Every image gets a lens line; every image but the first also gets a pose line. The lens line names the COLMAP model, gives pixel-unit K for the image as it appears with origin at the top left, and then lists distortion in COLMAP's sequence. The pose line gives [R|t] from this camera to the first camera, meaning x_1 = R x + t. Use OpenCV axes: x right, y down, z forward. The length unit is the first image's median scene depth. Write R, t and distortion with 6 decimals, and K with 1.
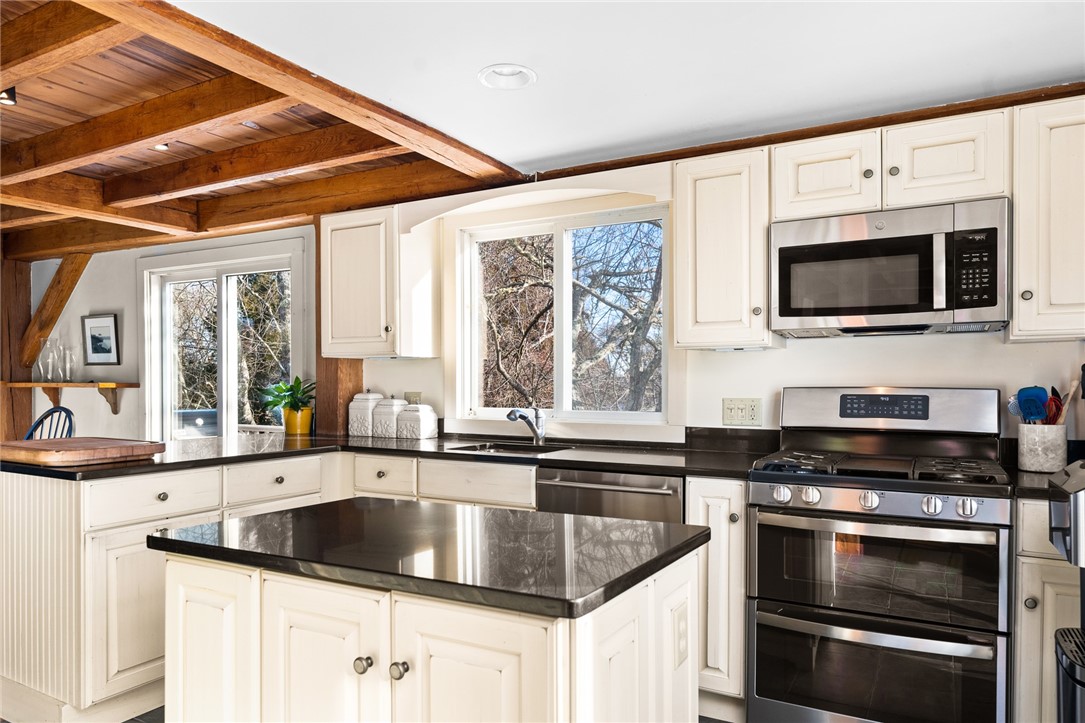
lens RADIAL K [[746.3, 0, 542.5], [0, 746.3, 361.5], [0, 0, 1]] dist [0.002308, 0.000201]
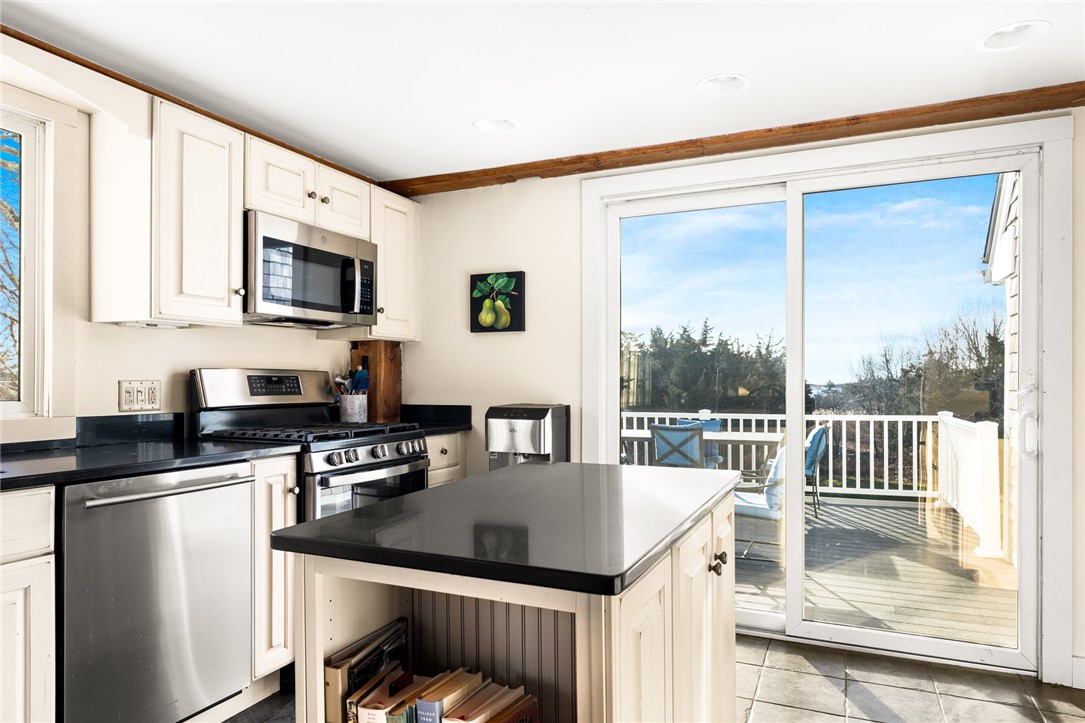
lens RADIAL K [[669.6, 0, 542.5], [0, 669.6, 361.5], [0, 0, 1]] dist [-0.005961, -0.000970]
pose [[-0.093362, 0.027858, 0.995242, -0.645533], [-0.026379, 0.999188, -0.030443, 0.043074], [-0.995283, -0.029096, -0.092552, 0.671831]]
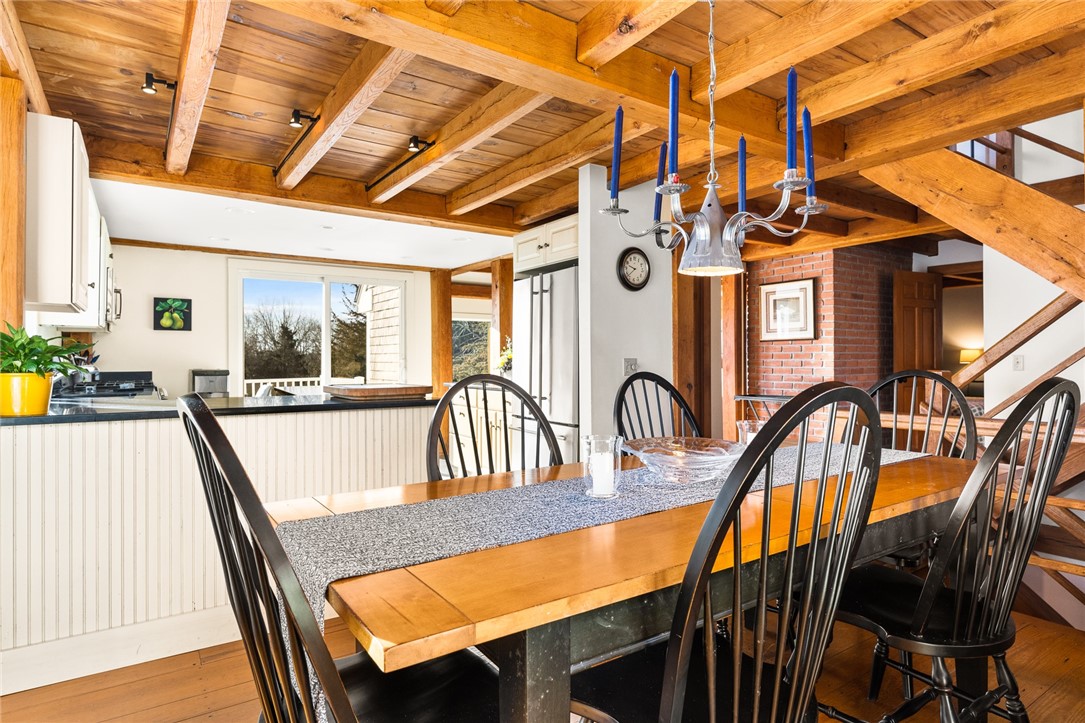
lens RADIAL K [[597.1, 0, 542.5], [0, 597.1, 361.5], [0, 0, 1]] dist [0.000125, 0.000010]
pose [[-0.898339, -0.001383, 0.439300, -1.231082], [-0.011527, 0.999725, -0.020425, 0.074639], [-0.439151, -0.023412, -0.898108, 1.604659]]
